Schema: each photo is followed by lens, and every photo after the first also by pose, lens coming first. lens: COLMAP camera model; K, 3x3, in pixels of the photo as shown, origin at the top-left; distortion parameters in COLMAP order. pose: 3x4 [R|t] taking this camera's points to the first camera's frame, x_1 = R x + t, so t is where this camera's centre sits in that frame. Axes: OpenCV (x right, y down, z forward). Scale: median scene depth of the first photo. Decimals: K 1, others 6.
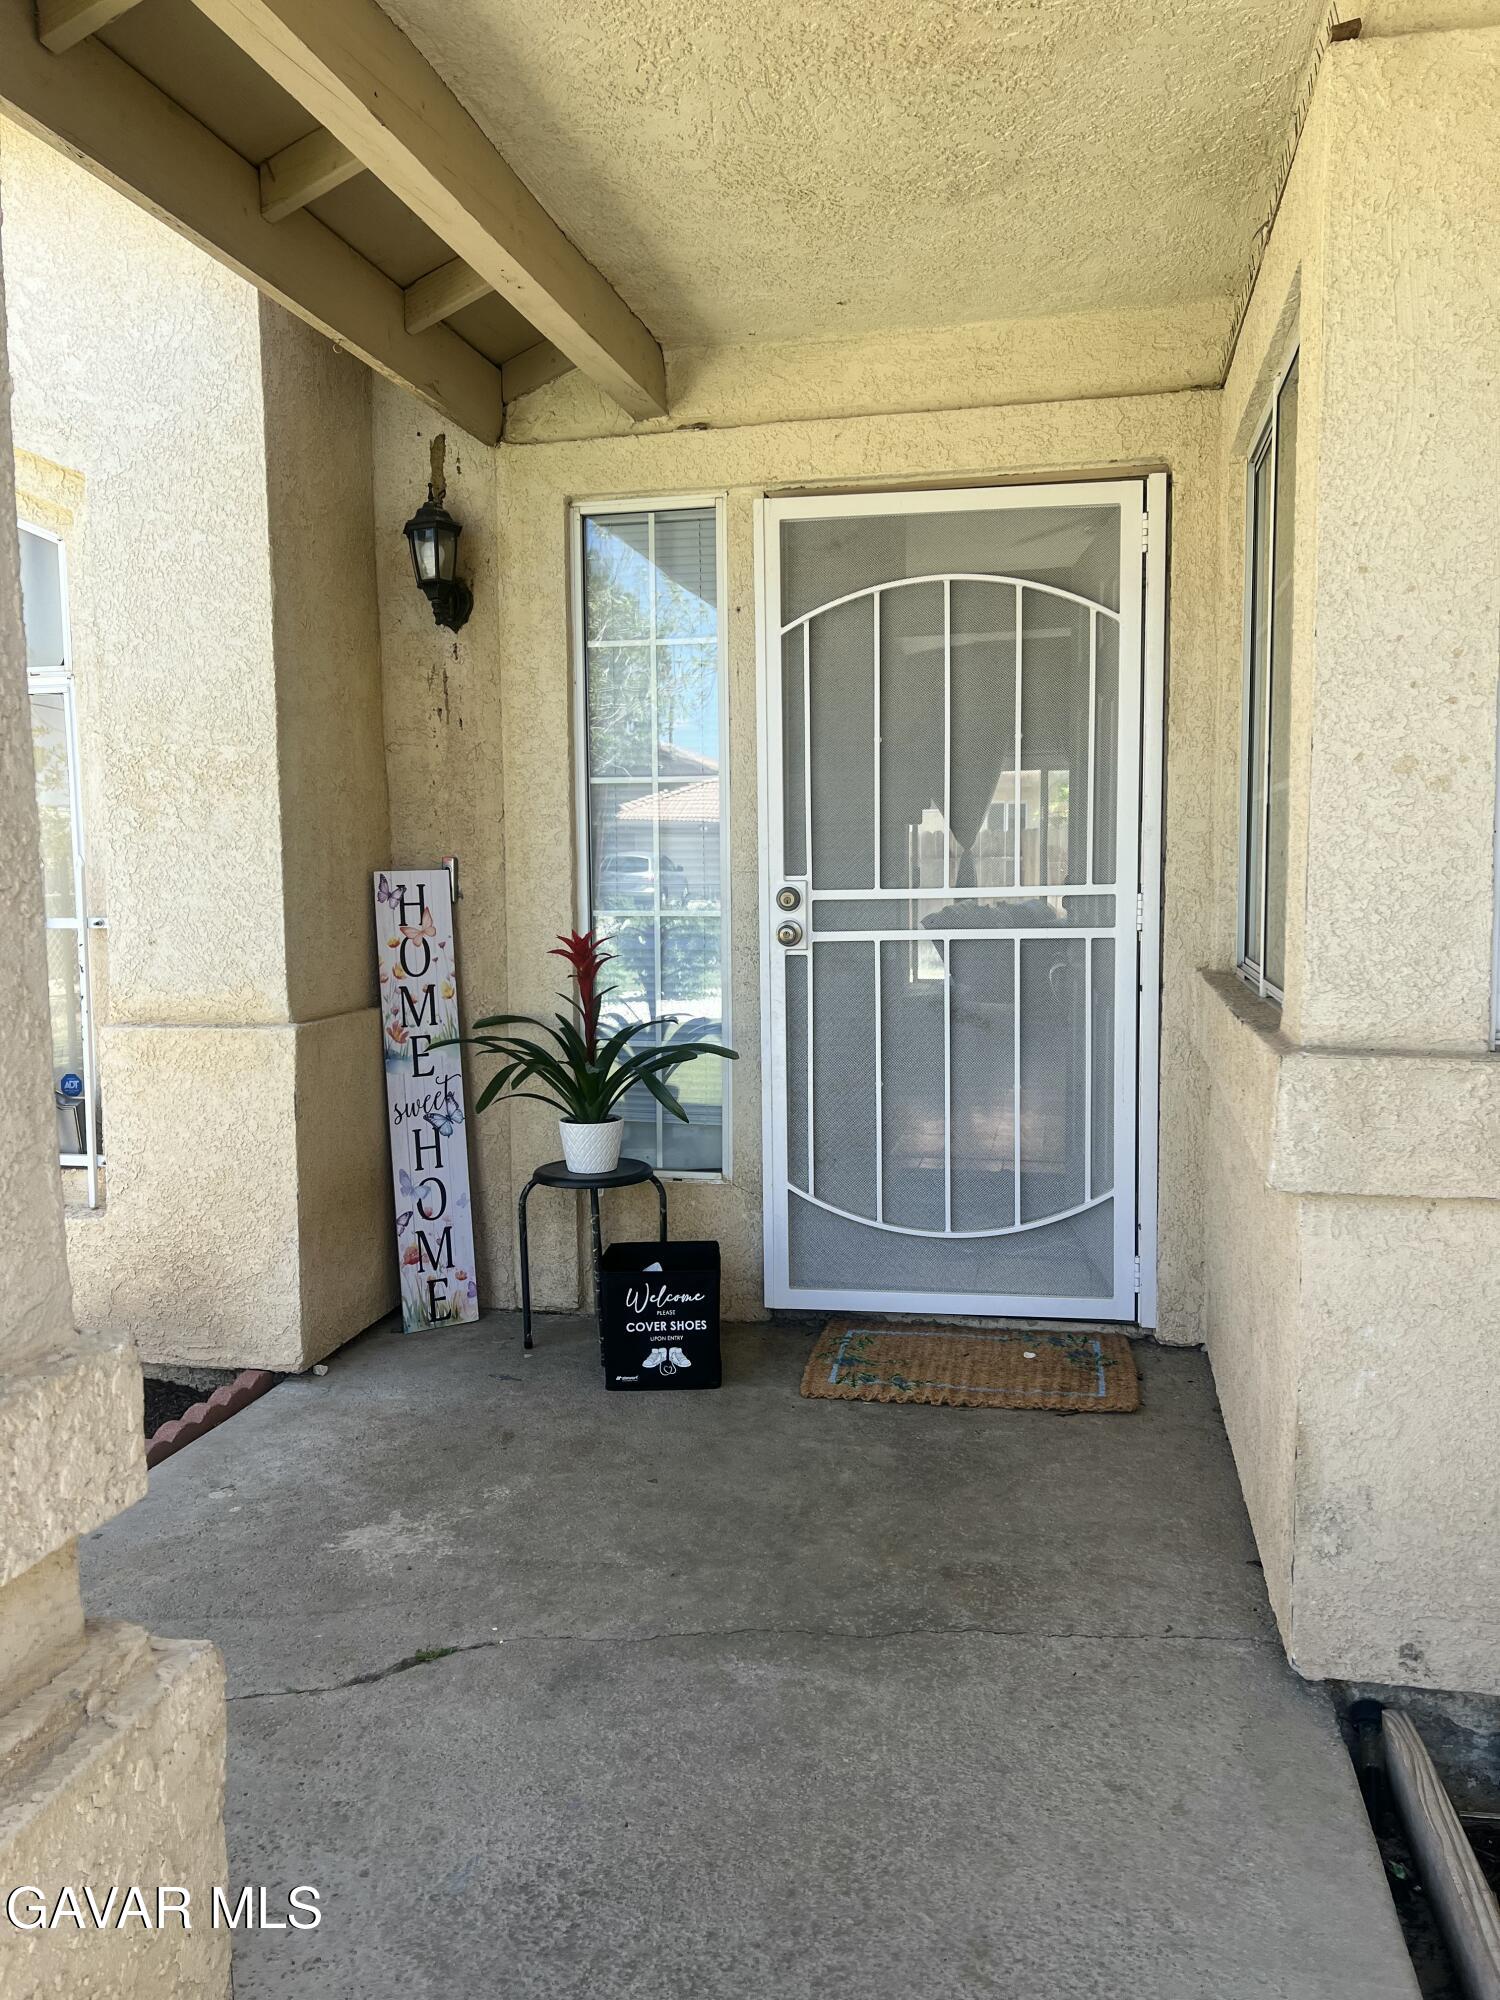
lens RADIAL K [[1504.3, 0, 748.7], [0, 1504.3, 1006.6], [0, 0, 1]] dist [0.056190, -0.070968]
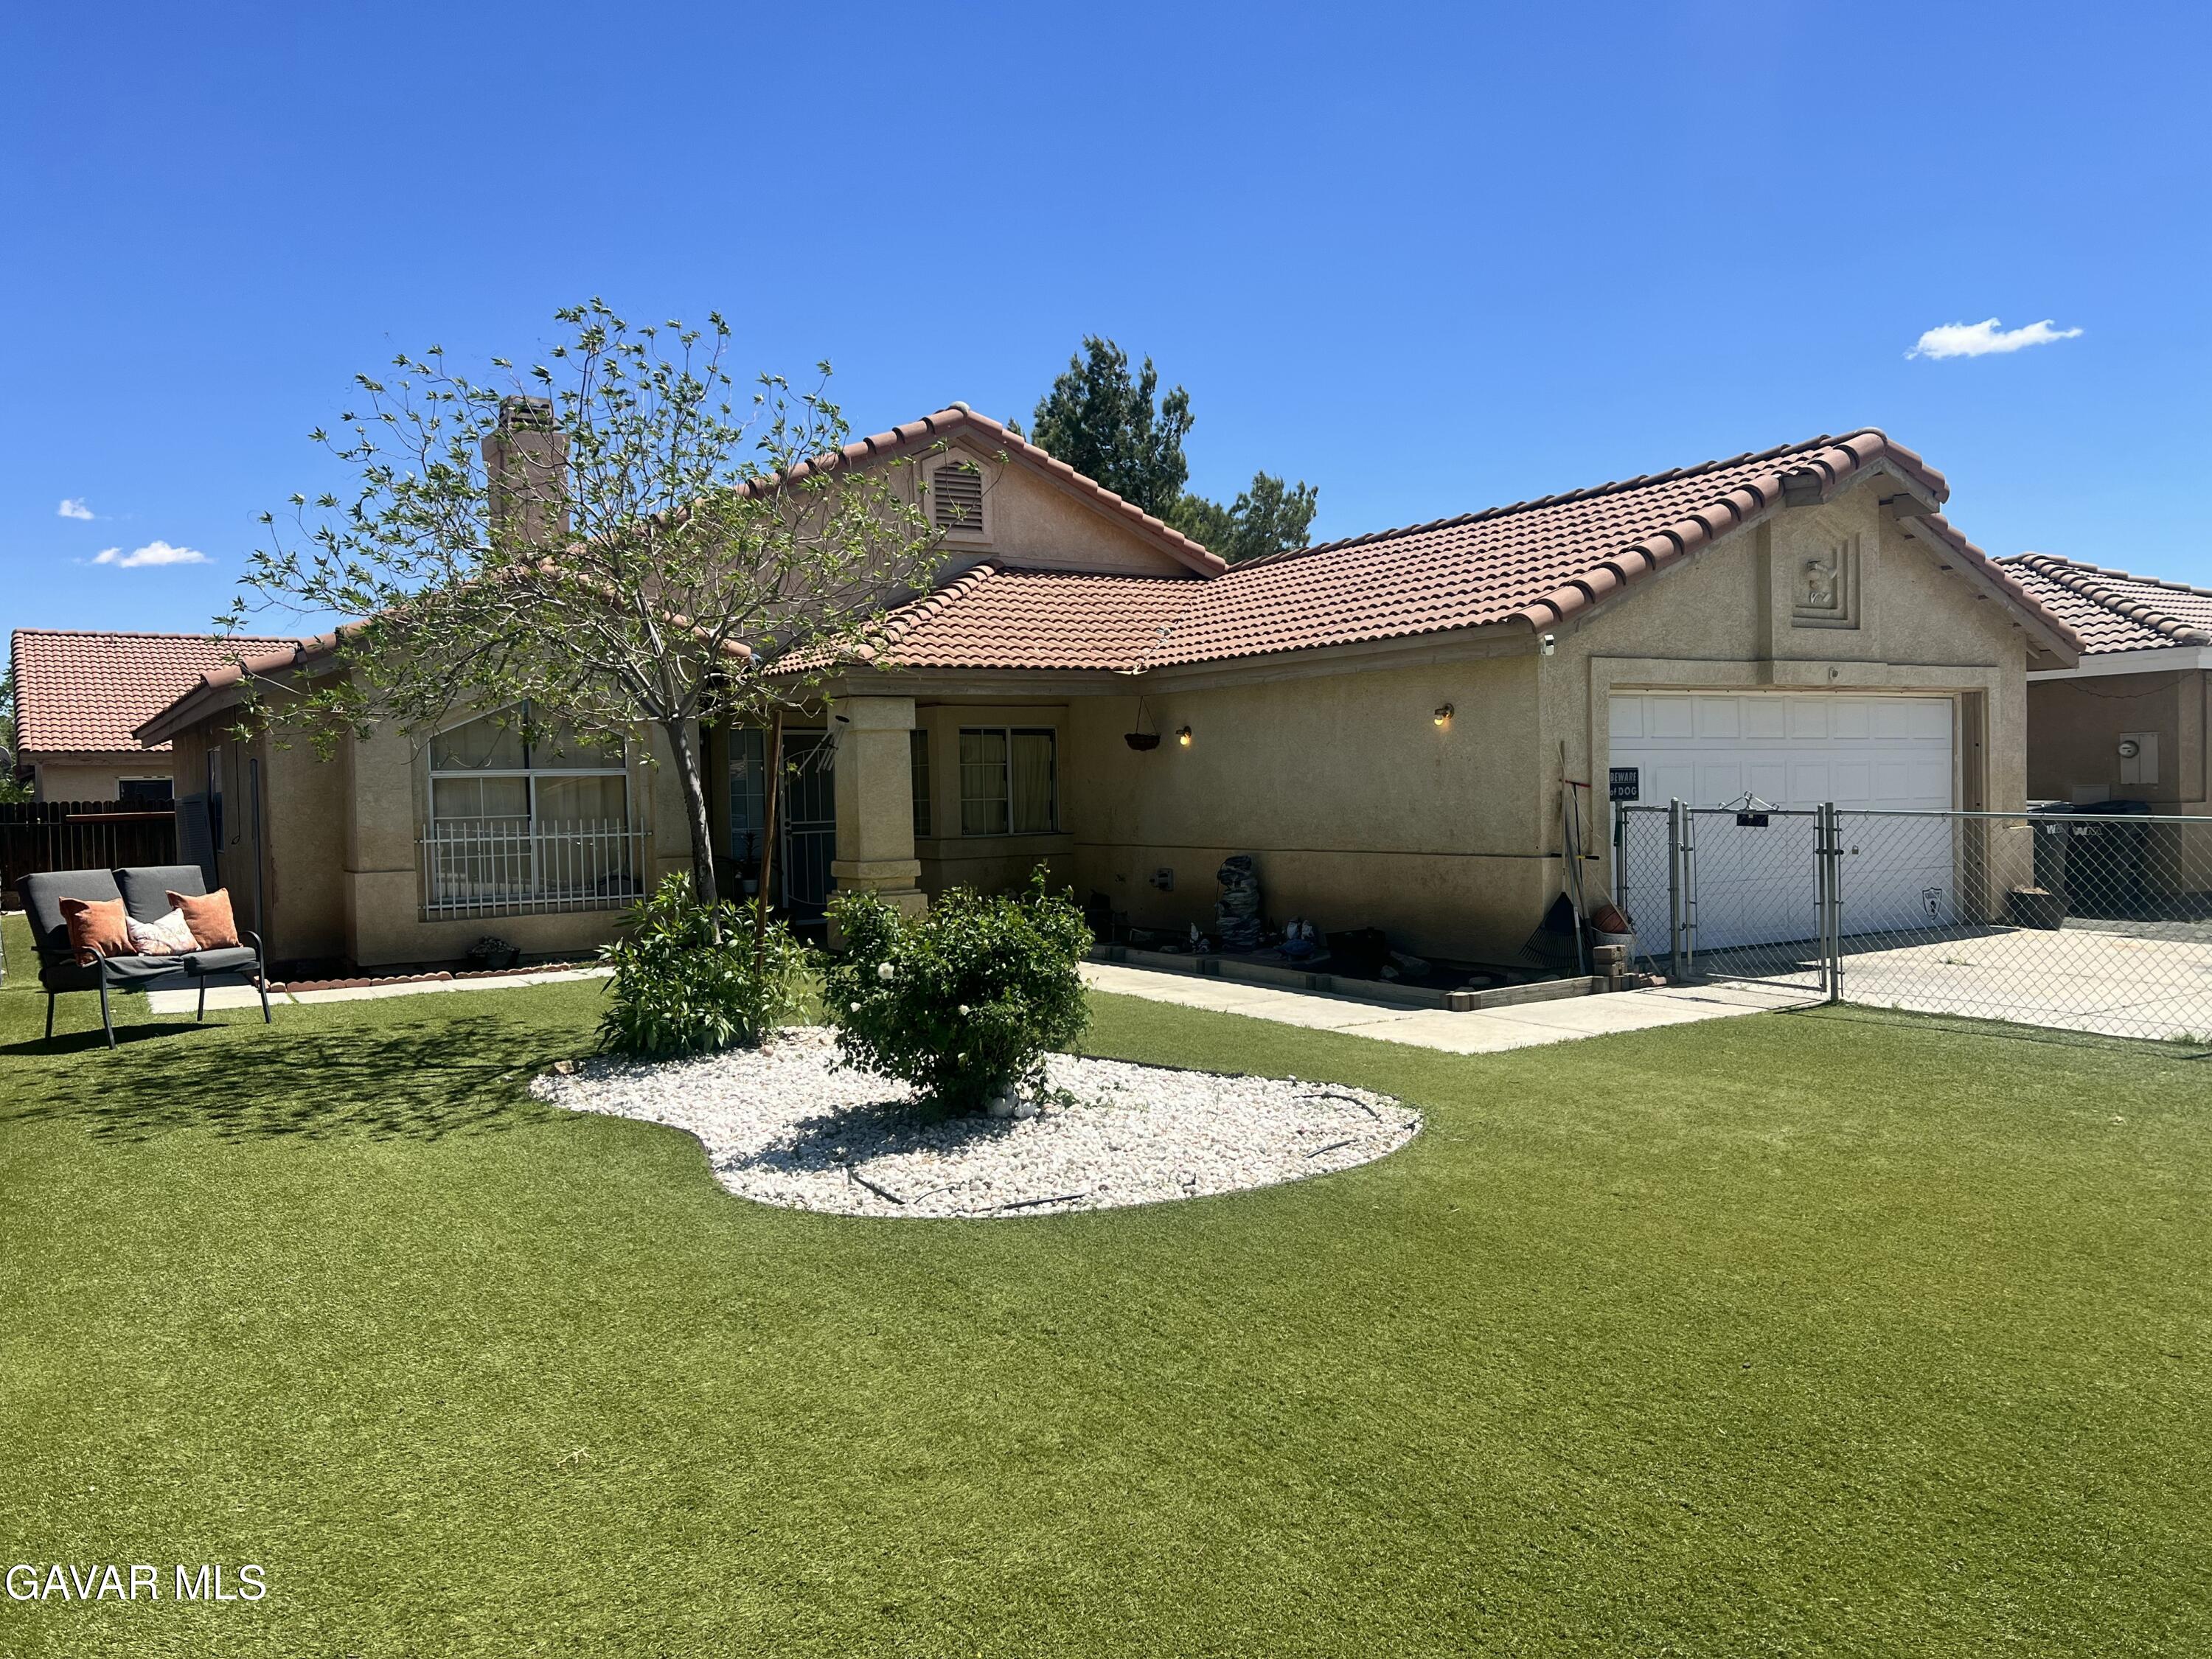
lens RADIAL K [[1663.8, 0, 1095.5], [0, 1663.8, 835.8], [0, 0, 1]] dist [0.056190, -0.070968]
pose [[0.698447, -0.025954, 0.715191, -2.784991], [0.086357, 0.995097, -0.048223, 0.266753], [-0.710433, 0.095443, 0.697263, -2.938162]]
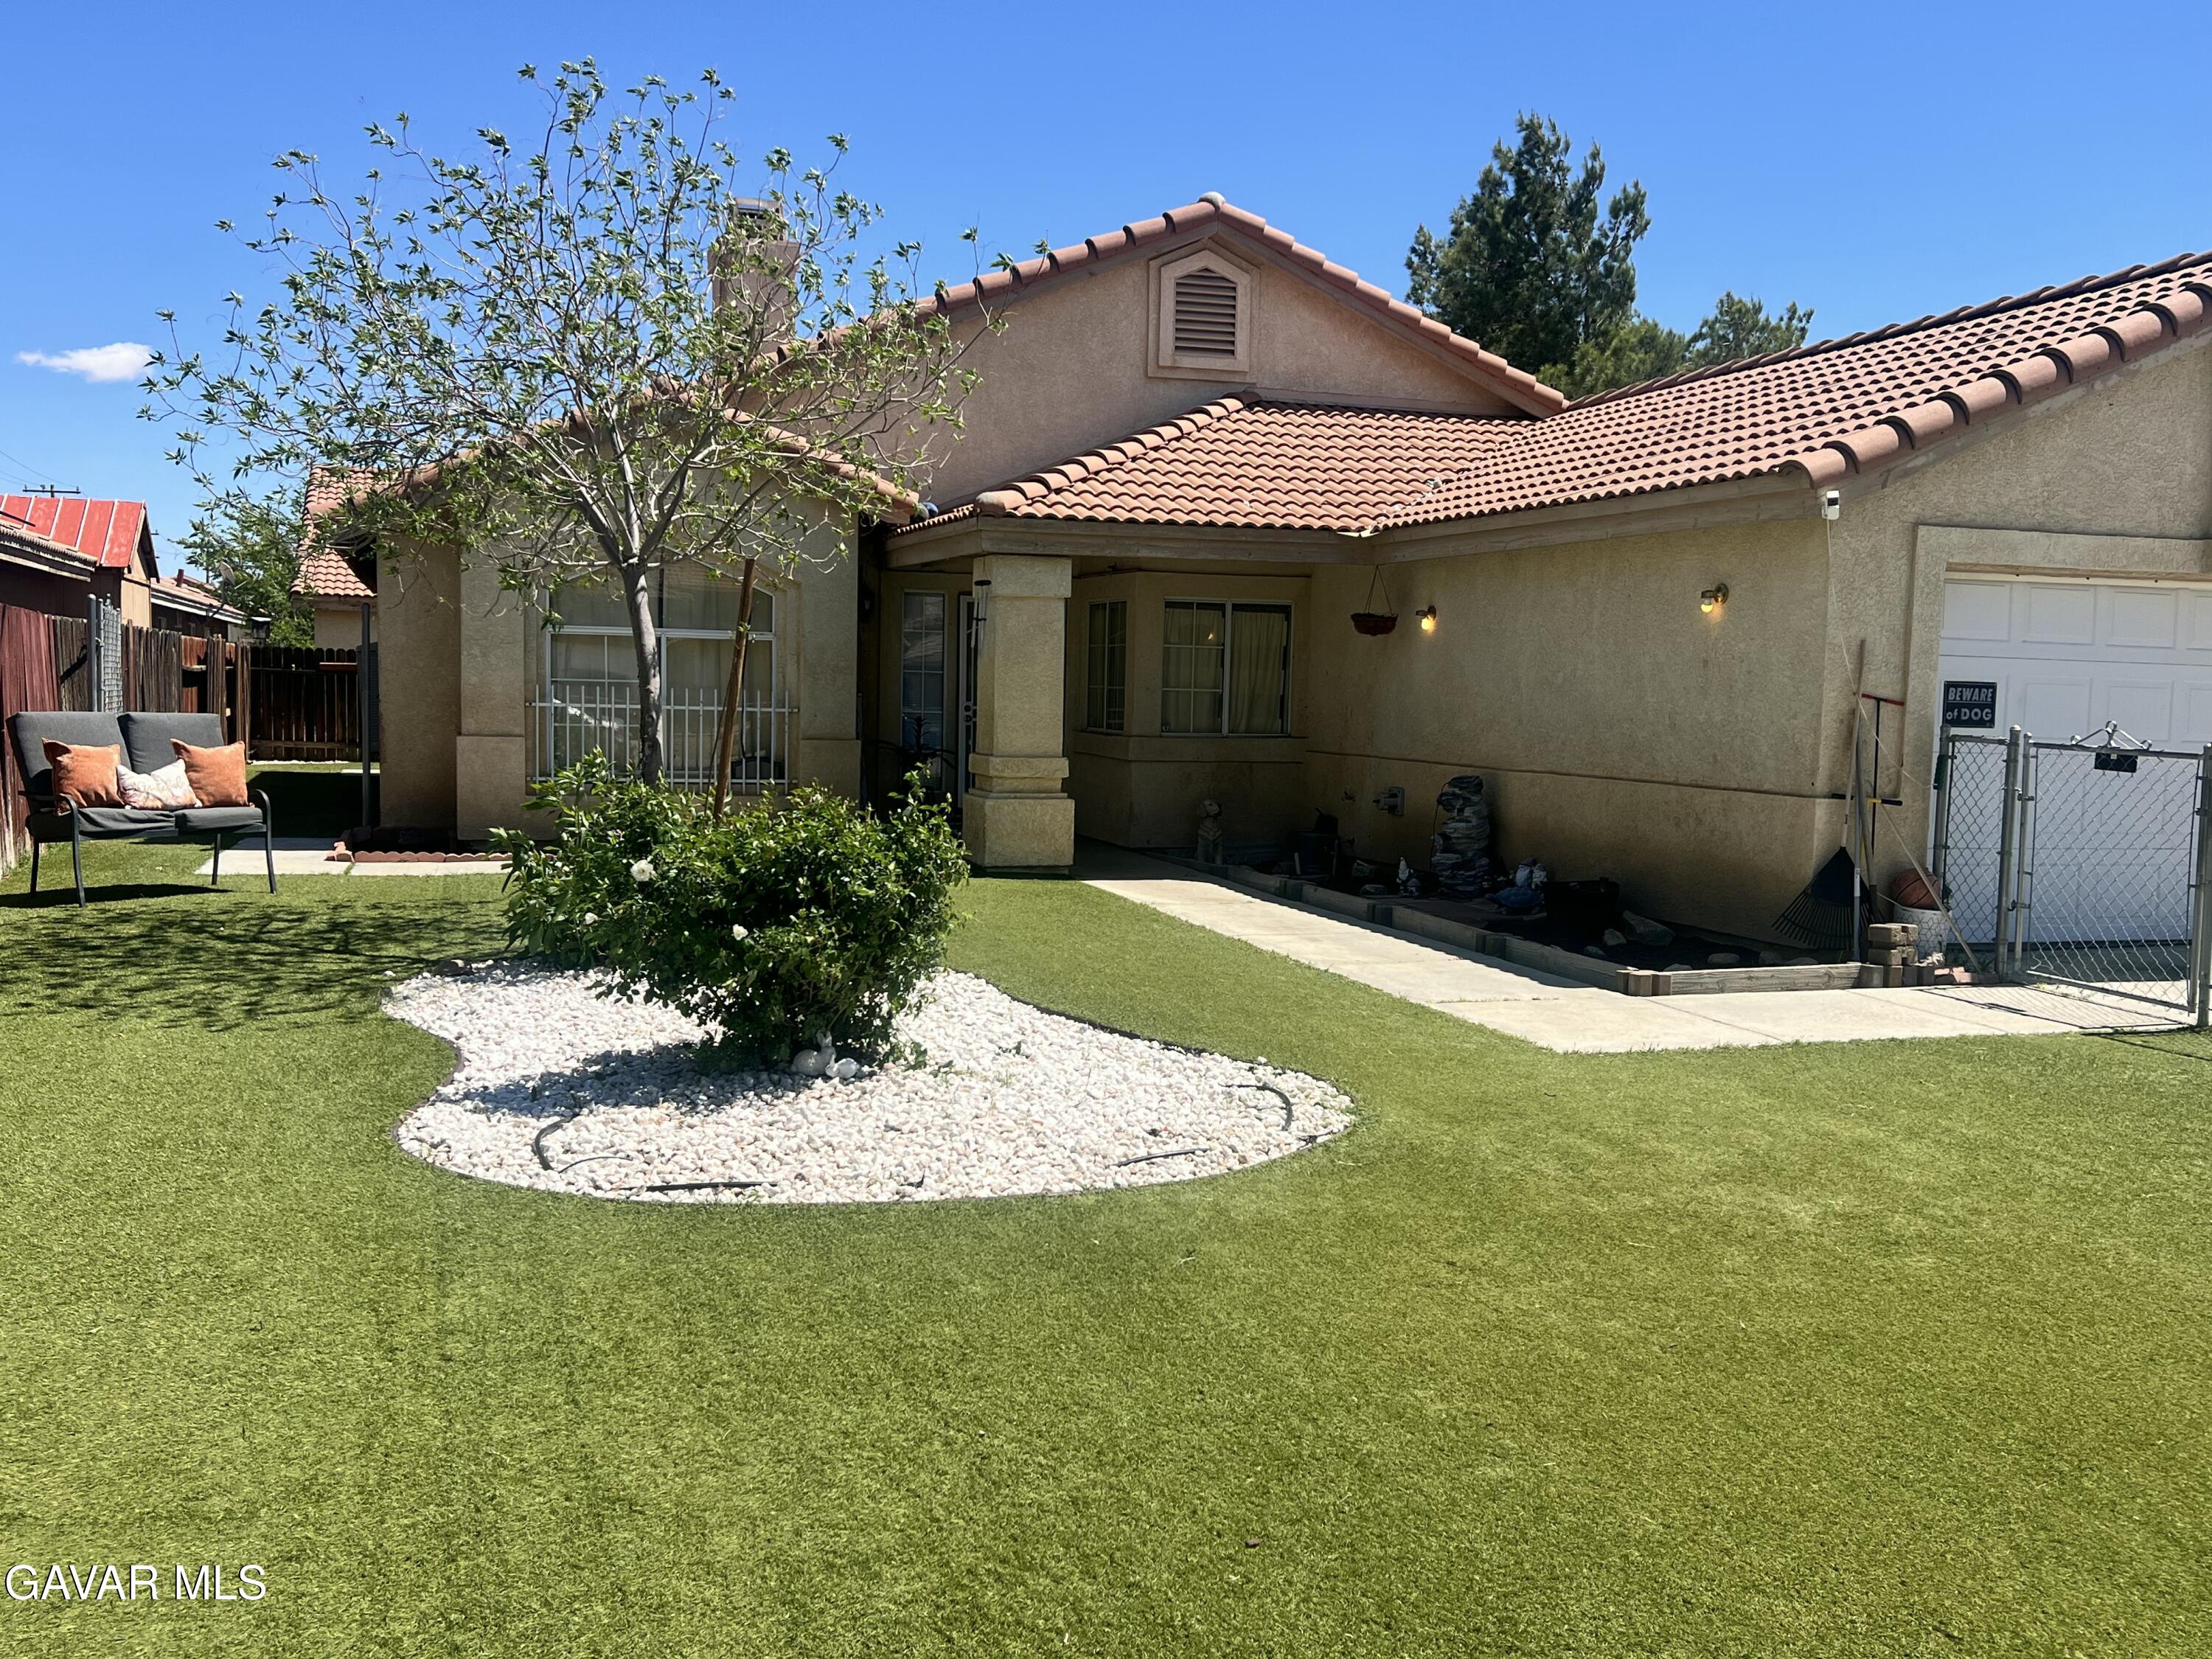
lens RADIAL K [[1959.3, 0, 1094.7], [0, 1959.3, 836.1], [0, 0, 1]] dist [0.072902, -0.108278]
pose [[0.856683, -0.008466, 0.515774, -2.154022], [0.017401, 0.999771, -0.012492, 0.299588], [-0.515550, 0.019677, 0.856634, -3.173726]]
